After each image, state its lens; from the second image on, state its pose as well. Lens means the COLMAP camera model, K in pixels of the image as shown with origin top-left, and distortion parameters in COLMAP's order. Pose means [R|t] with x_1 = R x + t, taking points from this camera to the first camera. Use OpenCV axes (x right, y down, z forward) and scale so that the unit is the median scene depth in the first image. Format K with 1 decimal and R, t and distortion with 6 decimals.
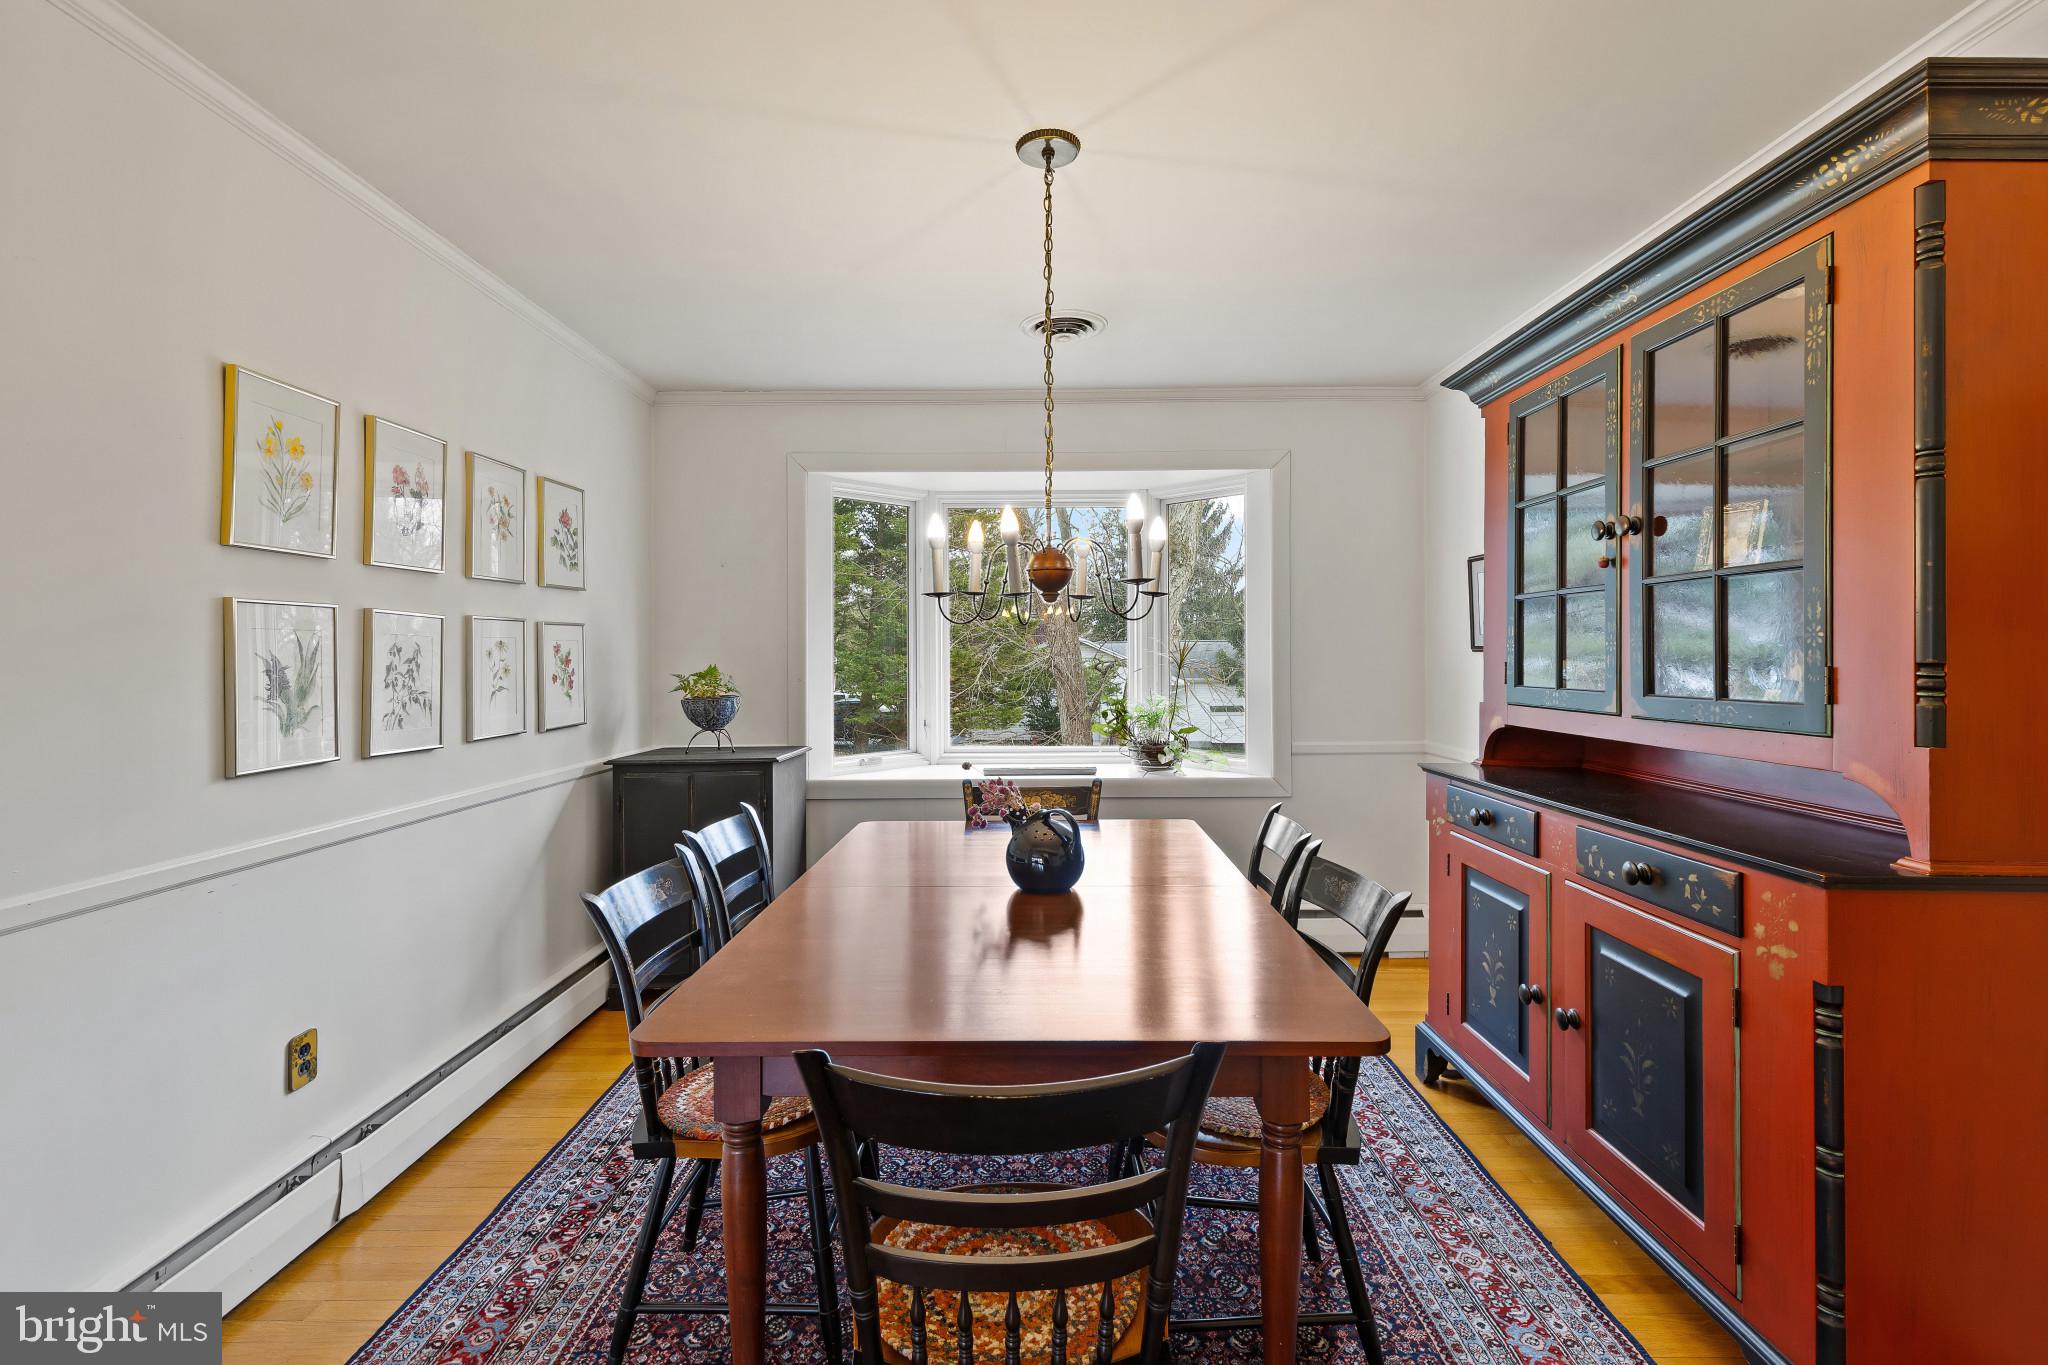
lens RADIAL K [[928.9, 0, 1051.6], [0, 928.9, 648.5], [0, 0, 1]] dist [0.003542, -0.000705]
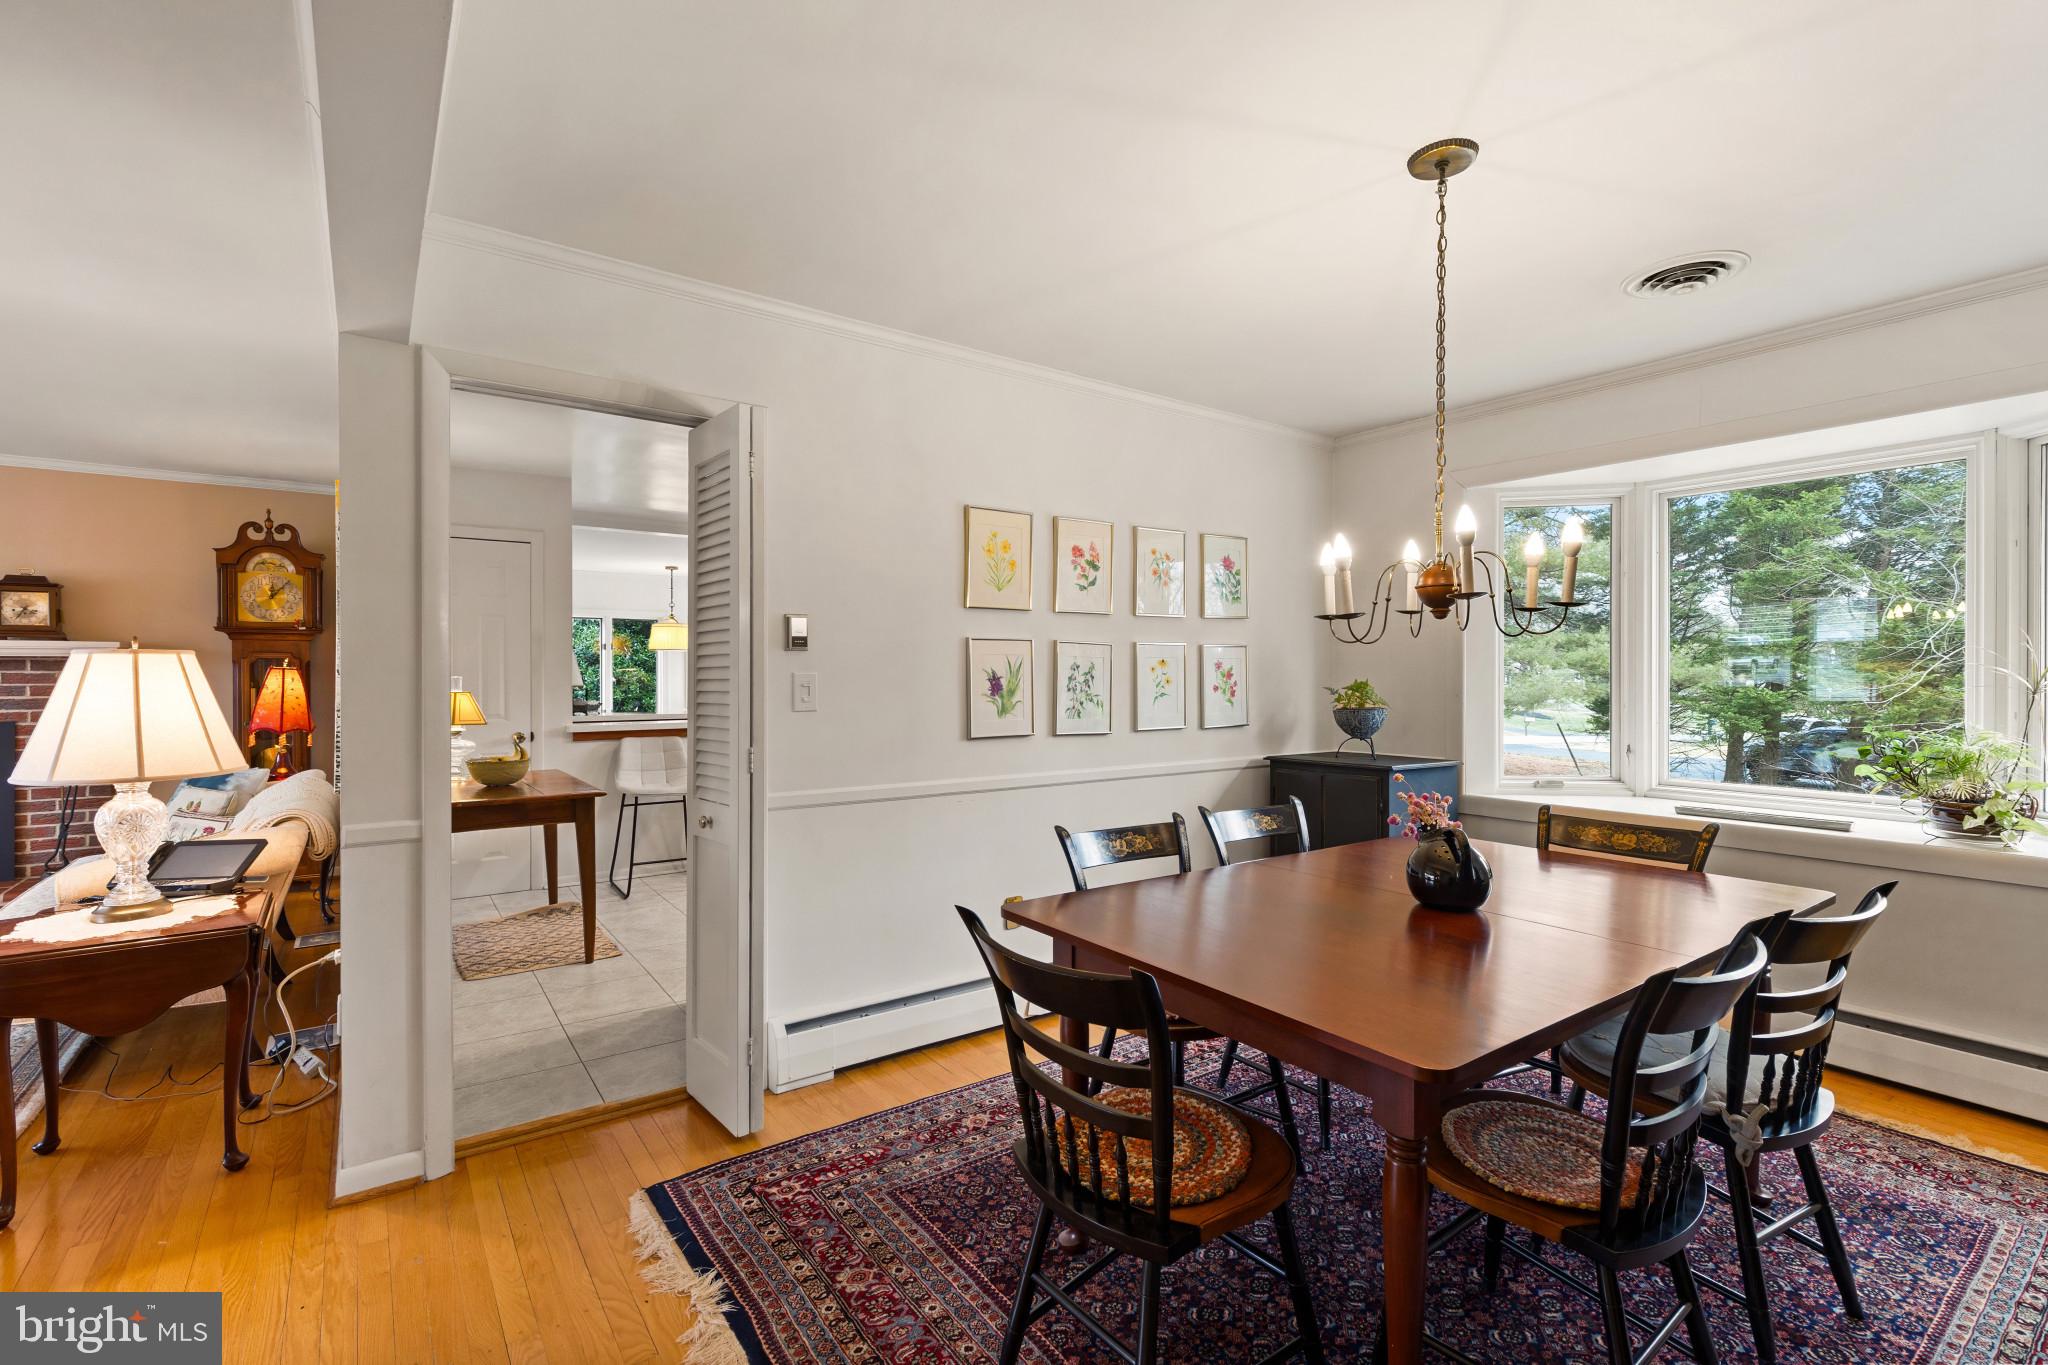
lens RADIAL K [[928.9, 0, 1040.9], [0, 928.9, 680.1], [0, 0, 1]] dist [0.003542, -0.000705]
pose [[0.589581, 0.012023, -0.807620, 0.414243], [0.002601, 0.999856, 0.016784, -0.001620], [0.807705, -0.011996, 0.589465, 0.048163]]
